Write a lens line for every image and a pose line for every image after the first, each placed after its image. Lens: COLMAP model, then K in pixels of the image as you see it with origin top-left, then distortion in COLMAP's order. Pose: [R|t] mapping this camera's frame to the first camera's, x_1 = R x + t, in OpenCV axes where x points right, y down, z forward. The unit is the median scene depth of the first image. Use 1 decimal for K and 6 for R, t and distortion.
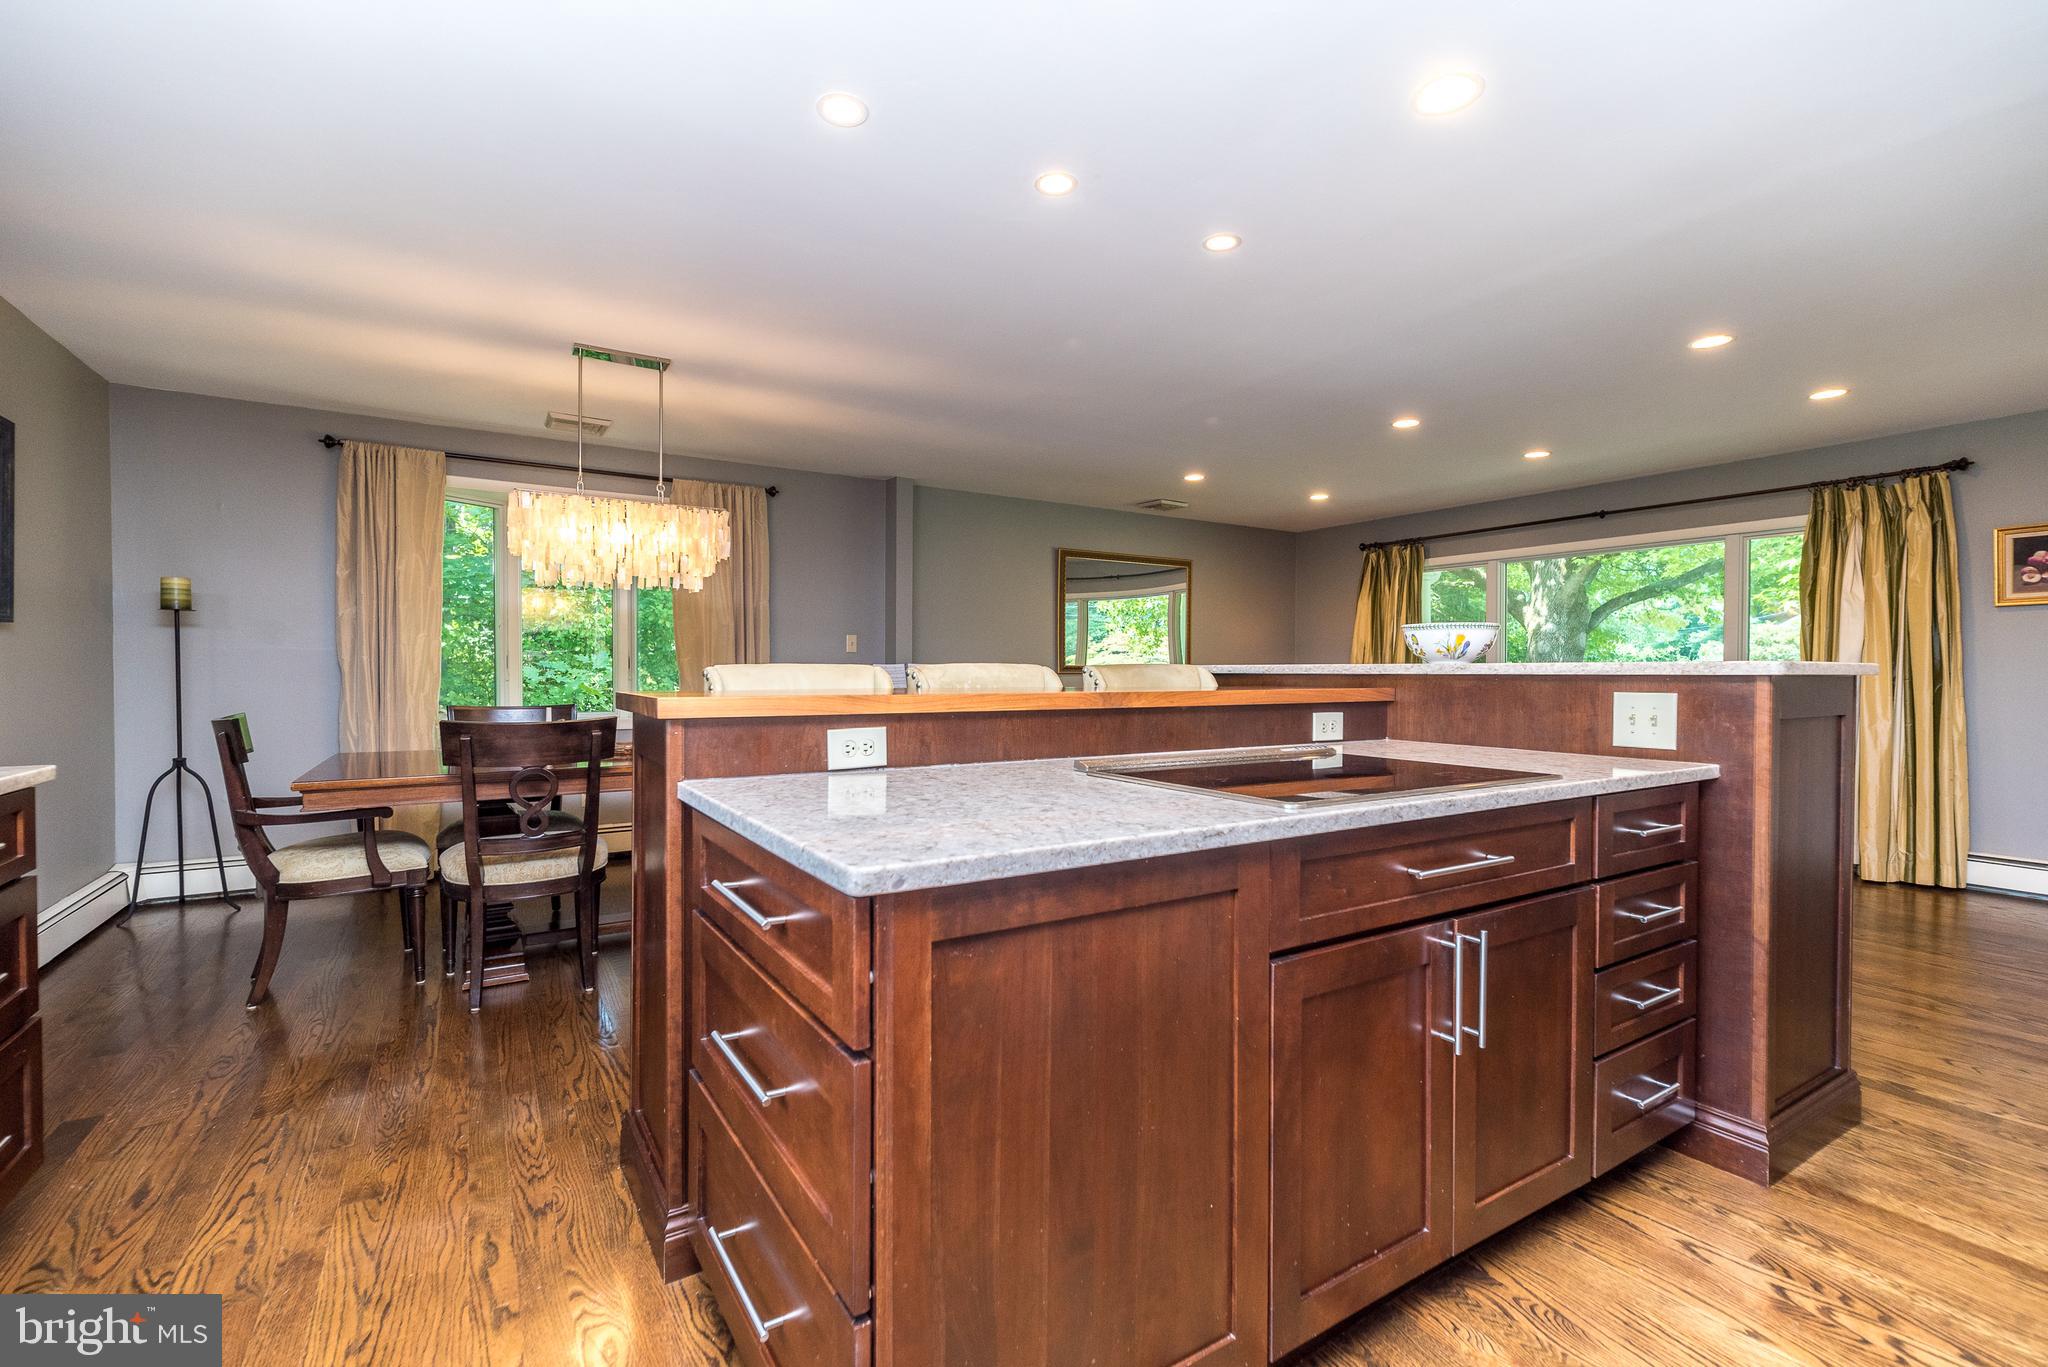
lens RADIAL K [[901.8, 0, 1025.7], [0, 901.8, 687.1], [0, 0, 1]] dist [0.008193, -0.000204]
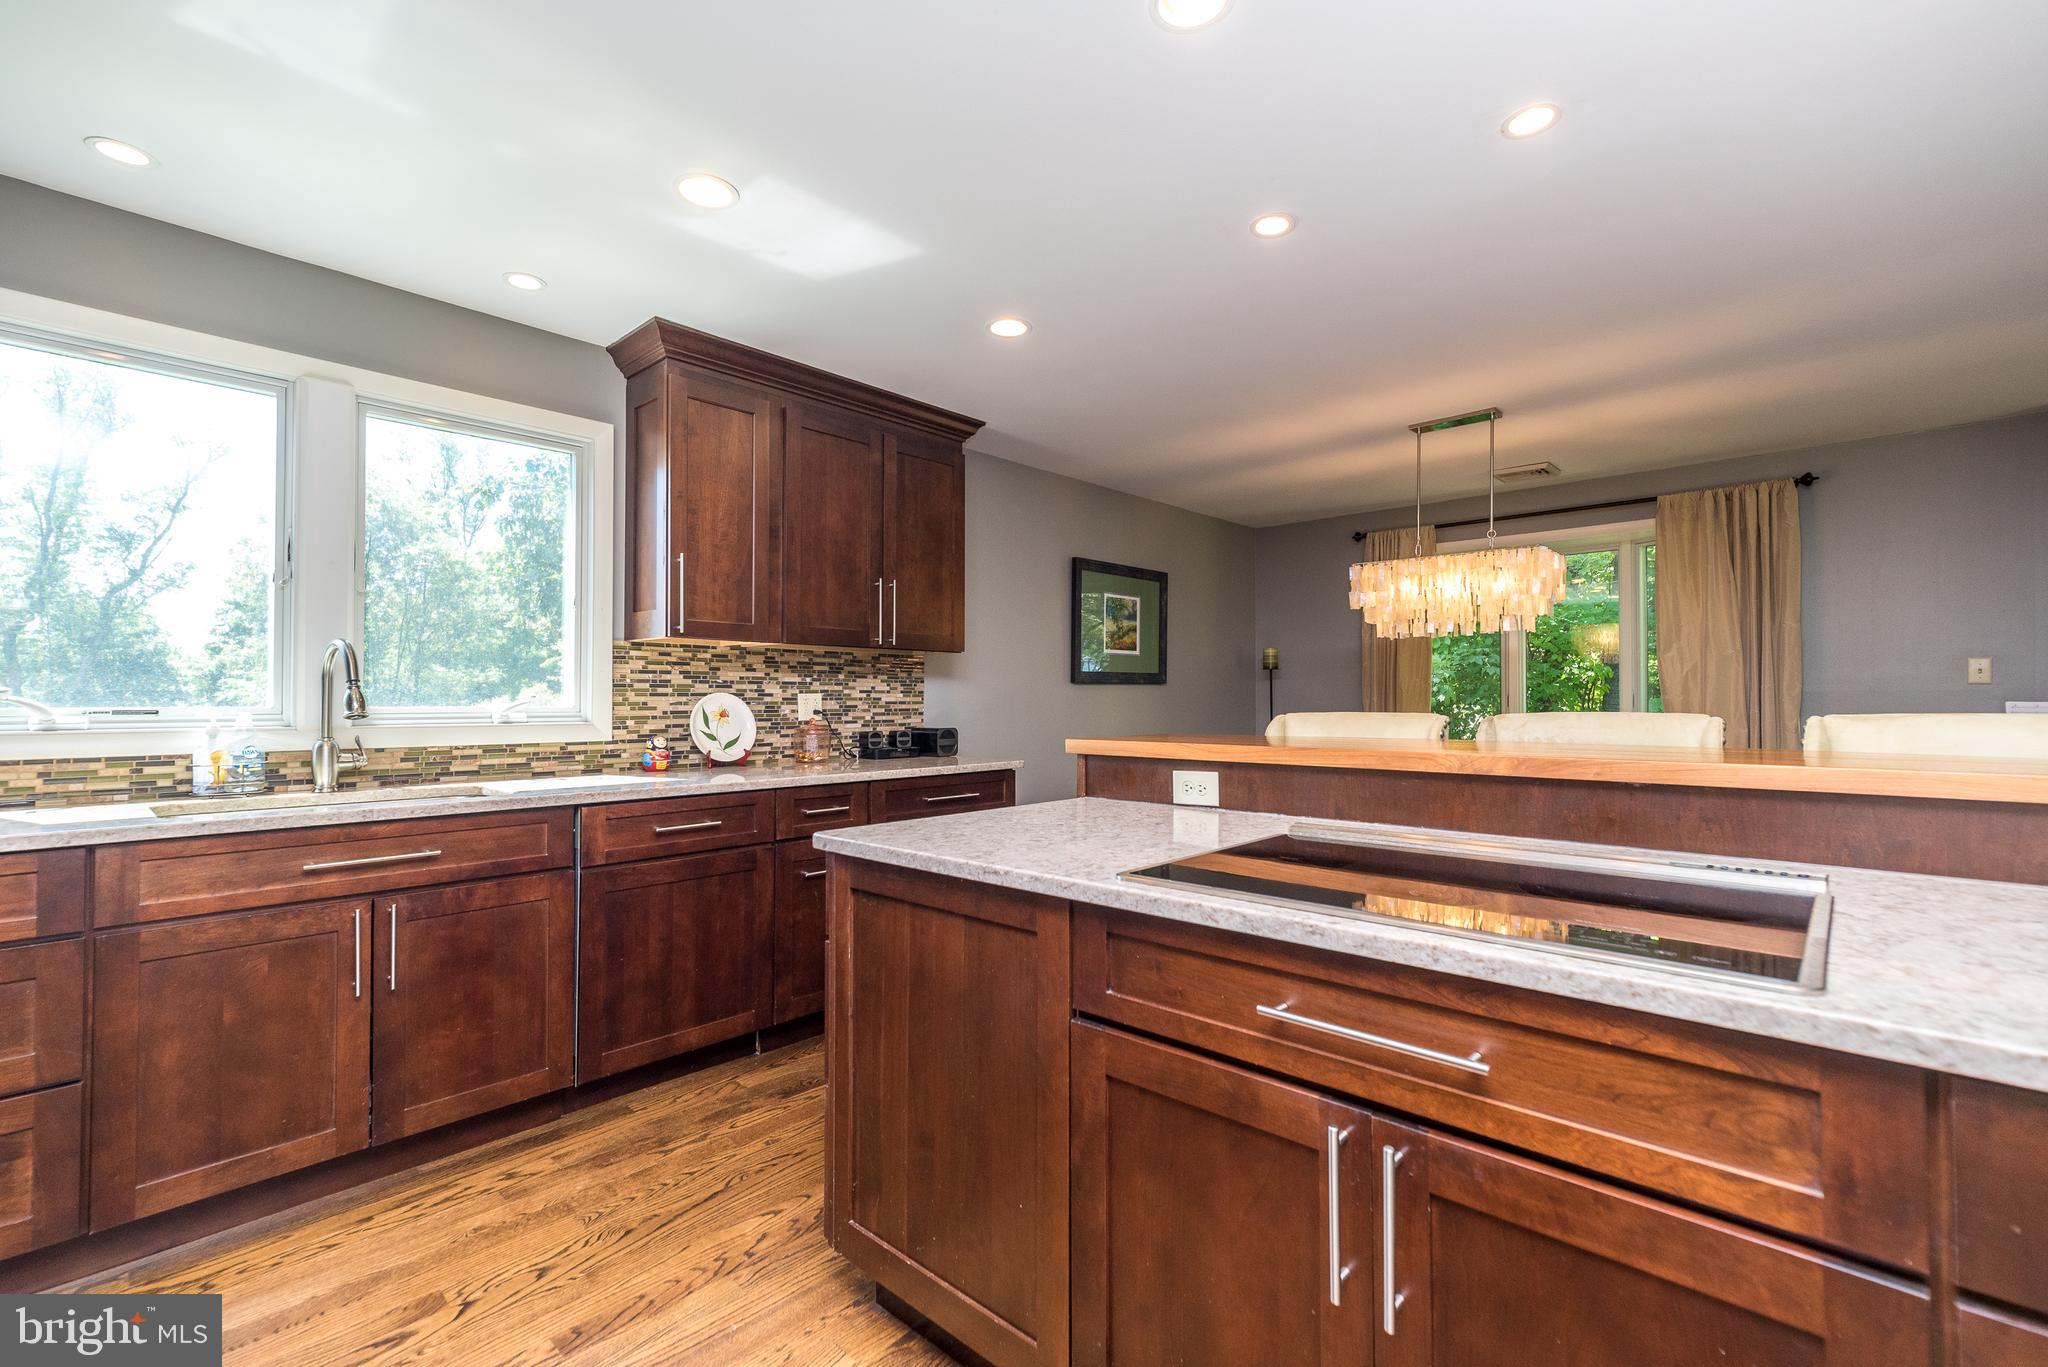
lens RADIAL K [[889.4, 0, 1024.1], [0, 889.4, 687.8], [0, 0, 1]] dist [0.005572, 0.000551]
pose [[0.257660, -0.016568, -0.966094, 0.522014], [-0.014910, 0.999666, -0.021121, -0.021119], [0.966121, 0.019847, 0.257327, 0.283472]]
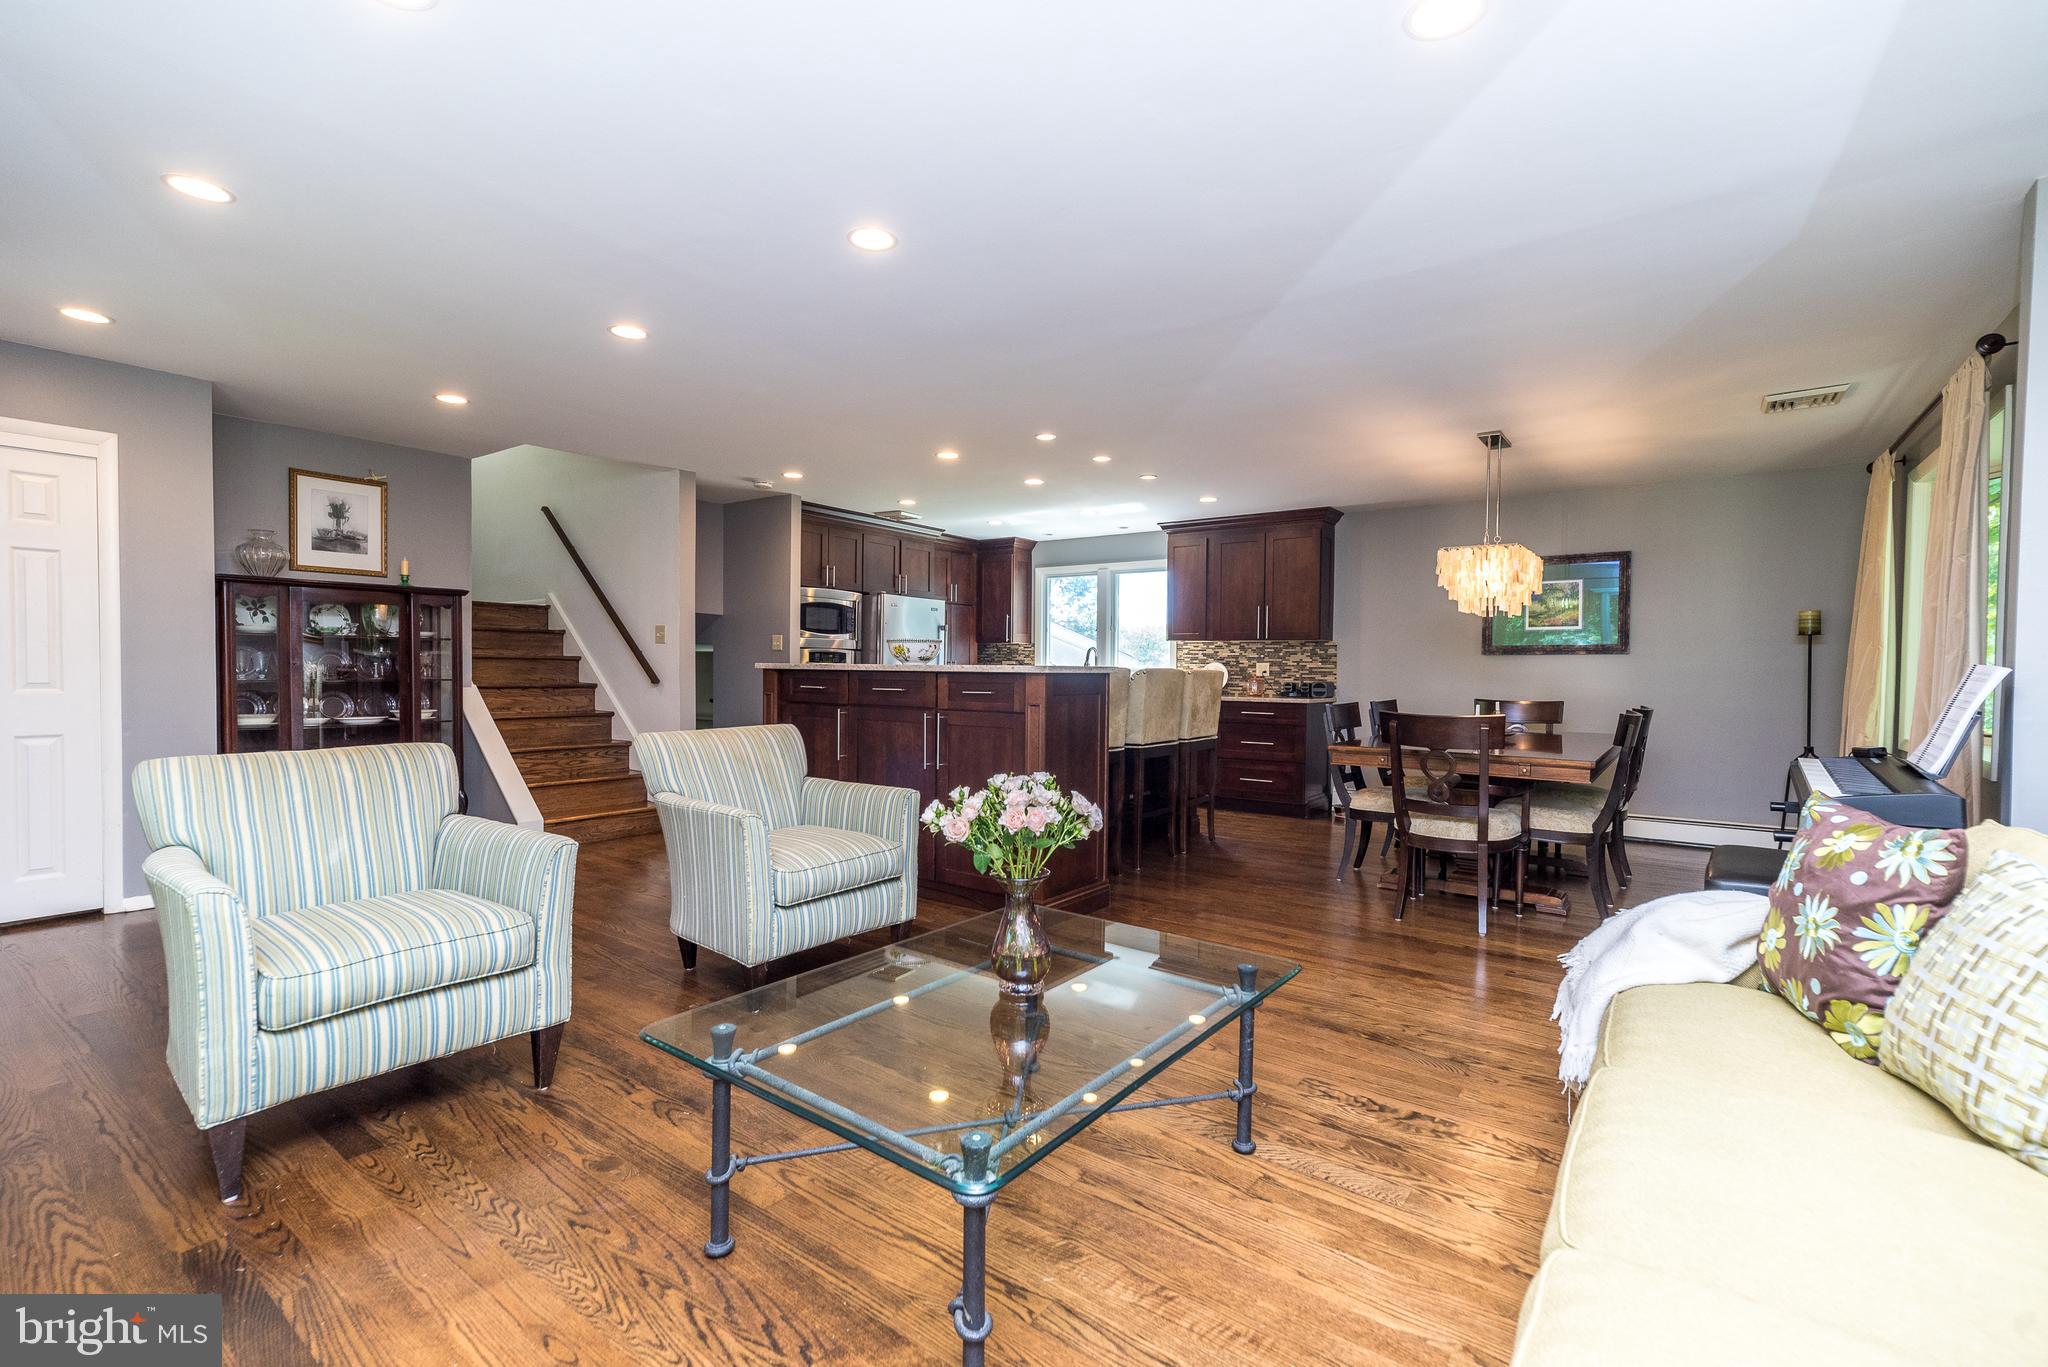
lens RADIAL K [[901.8, 0, 1025.7], [0, 901.8, 687.1], [0, 0, 1]] dist [0.008193, -0.000204]
pose [[-0.930206, -0.005491, -0.366998, 0.808152], [-0.019778, 0.999185, 0.035179, -0.041829], [0.366506, 0.039982, -0.929556, 2.373780]]
